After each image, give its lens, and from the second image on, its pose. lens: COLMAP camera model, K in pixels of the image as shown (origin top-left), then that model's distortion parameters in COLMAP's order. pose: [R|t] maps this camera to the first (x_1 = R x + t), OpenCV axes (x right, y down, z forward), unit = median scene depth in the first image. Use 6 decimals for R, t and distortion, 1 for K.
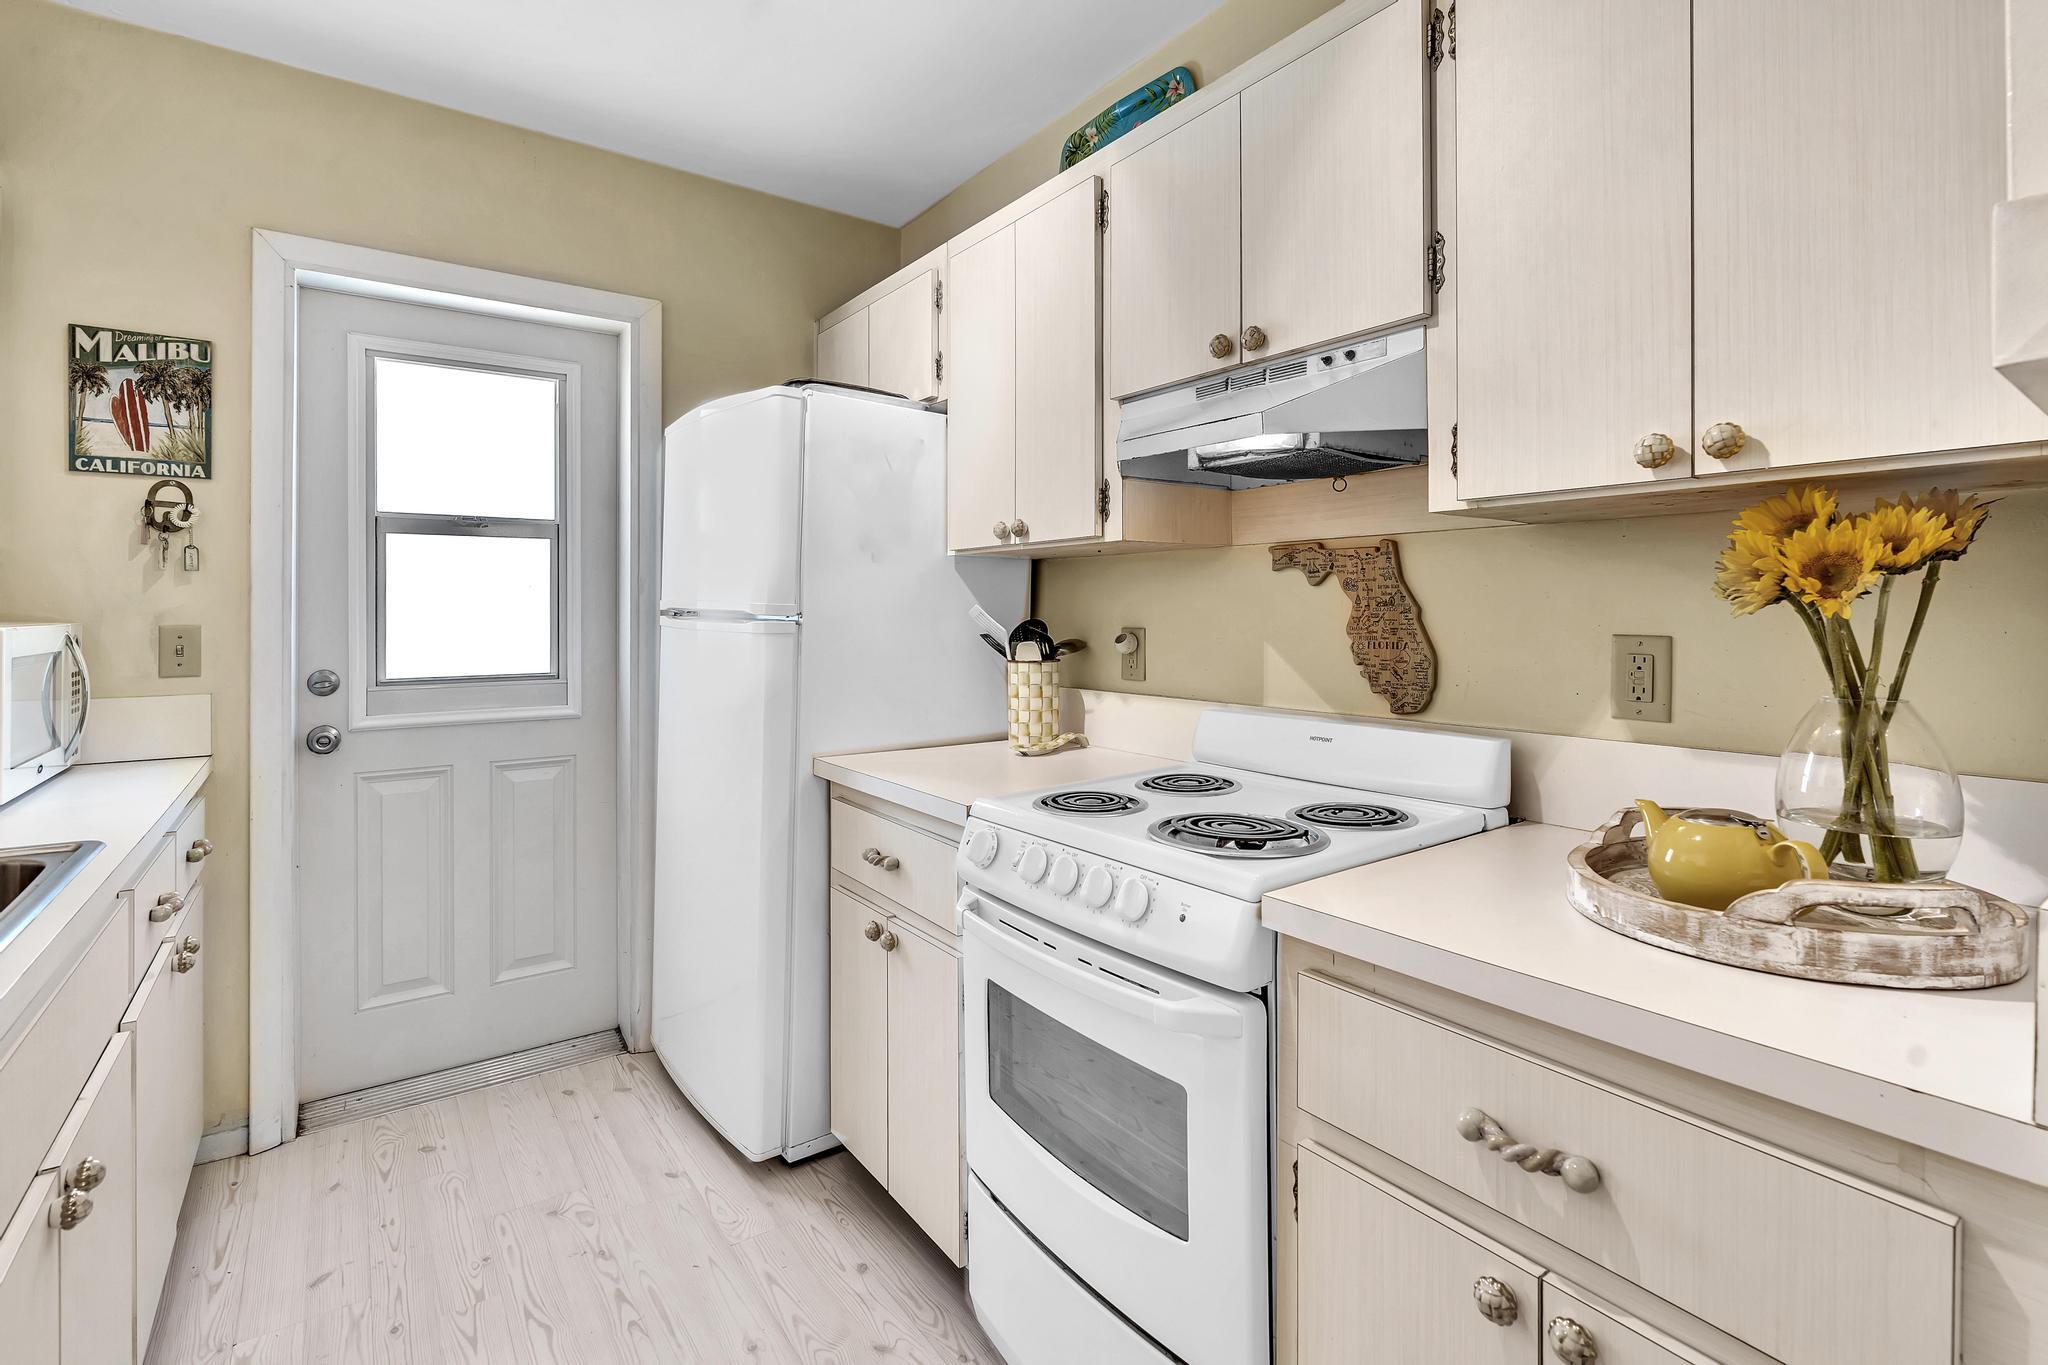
lens RADIAL K [[943.9, 0, 1016.7], [0, 943.9, 605.9], [0, 0, 1]] dist [-0.006425, 0.000903]
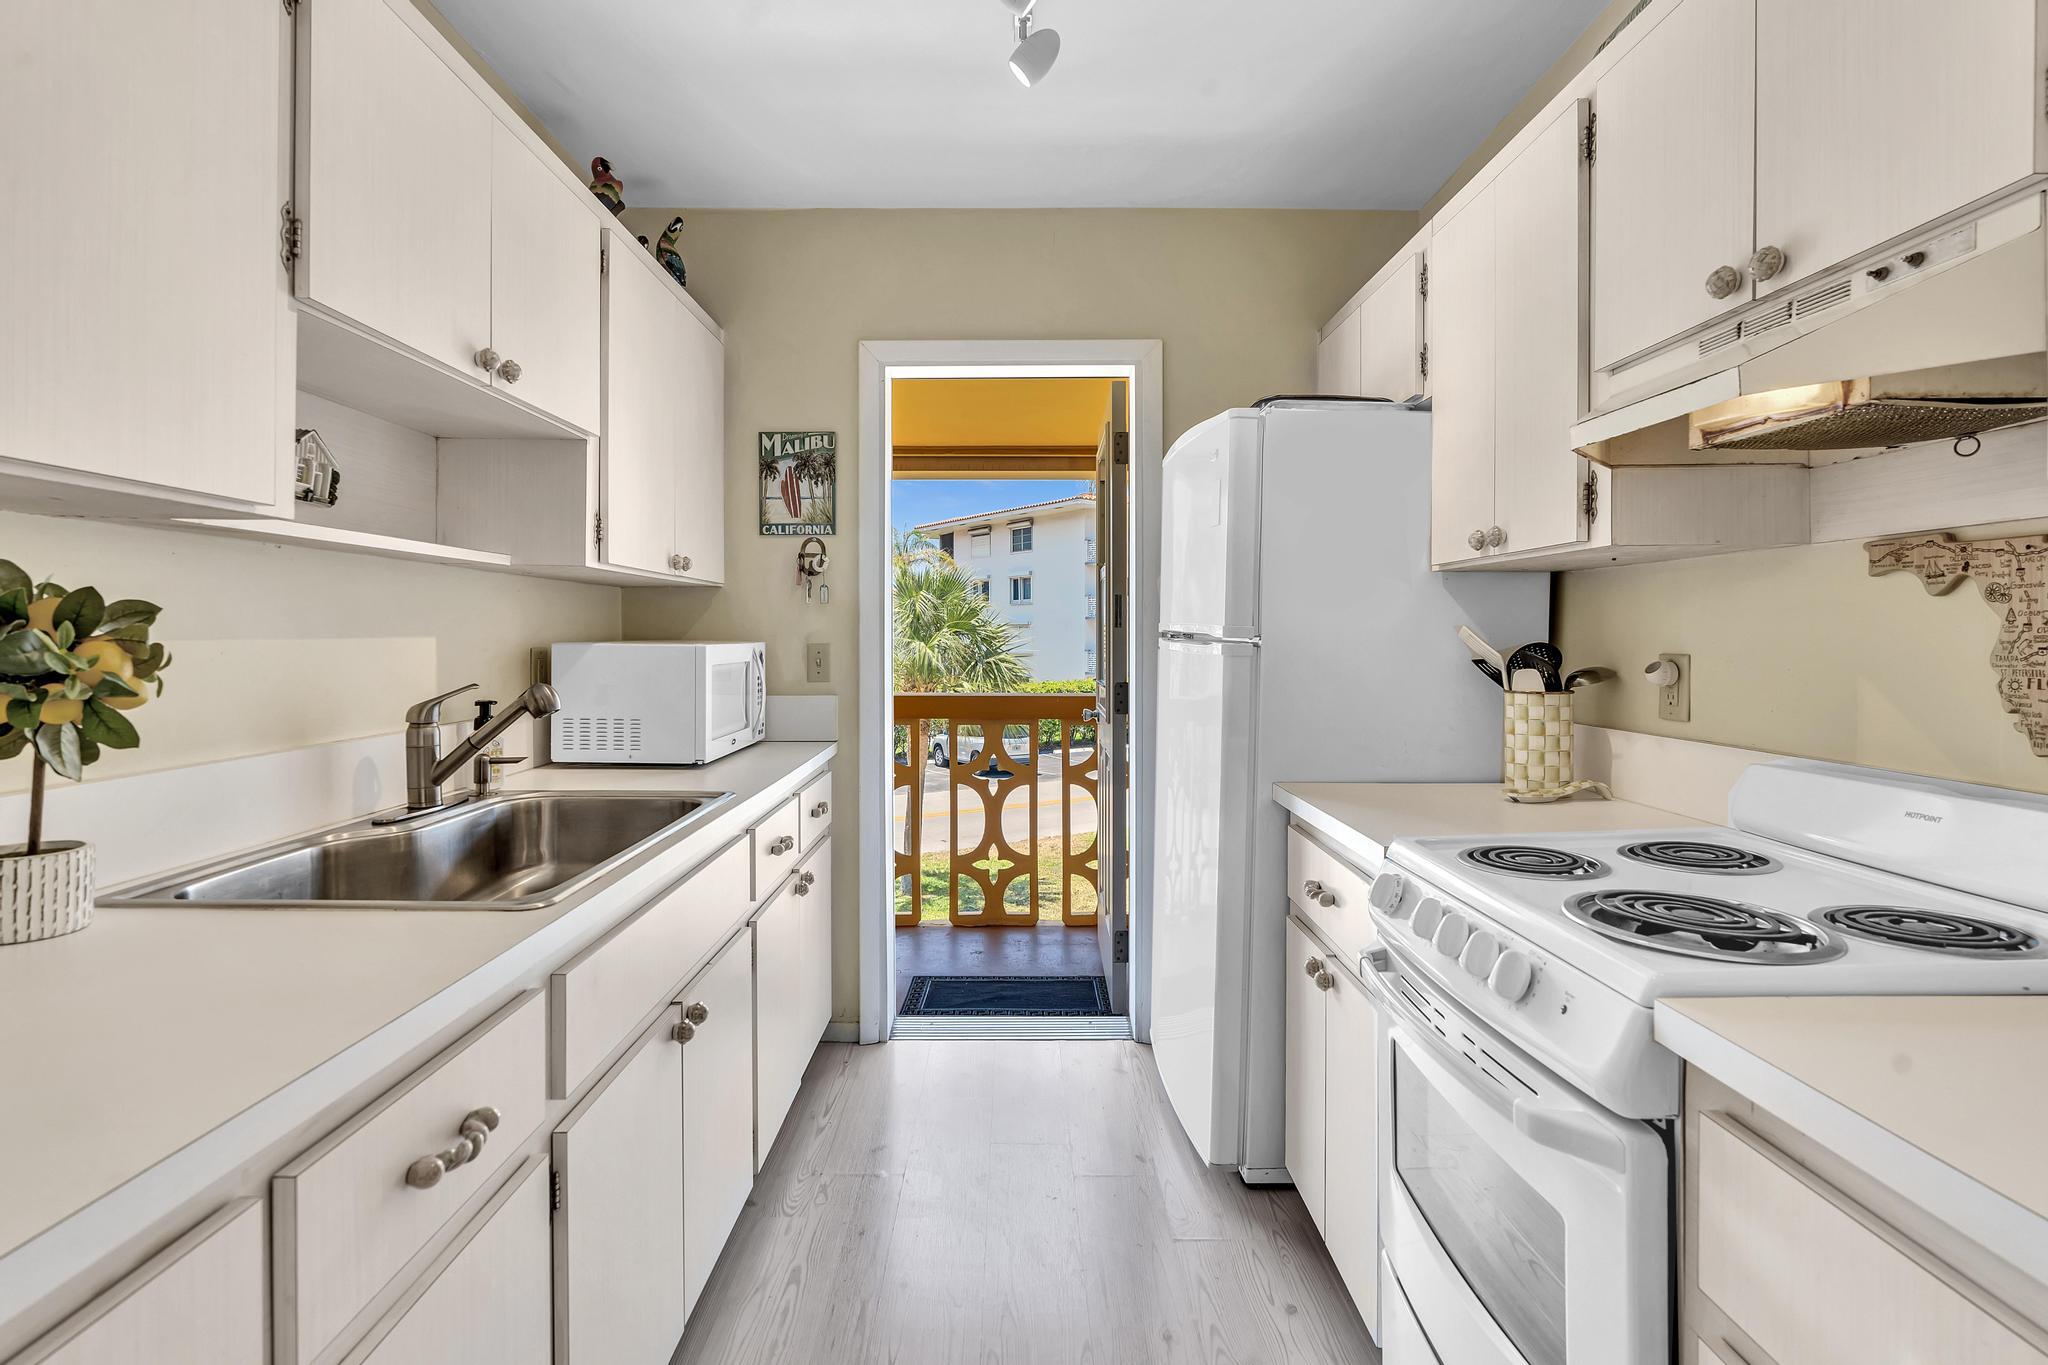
lens RADIAL K [[962.1, 0, 1012.1], [0, 962.1, 639.6], [0, 0, 1]] dist [-0.001831, 0.001386]
pose [[0.813227, 0.003700, -0.581935, 0.156229], [0.003200, 0.999936, 0.010830, 0.000874], [0.581938, -0.010670, 0.813163, 0.029644]]
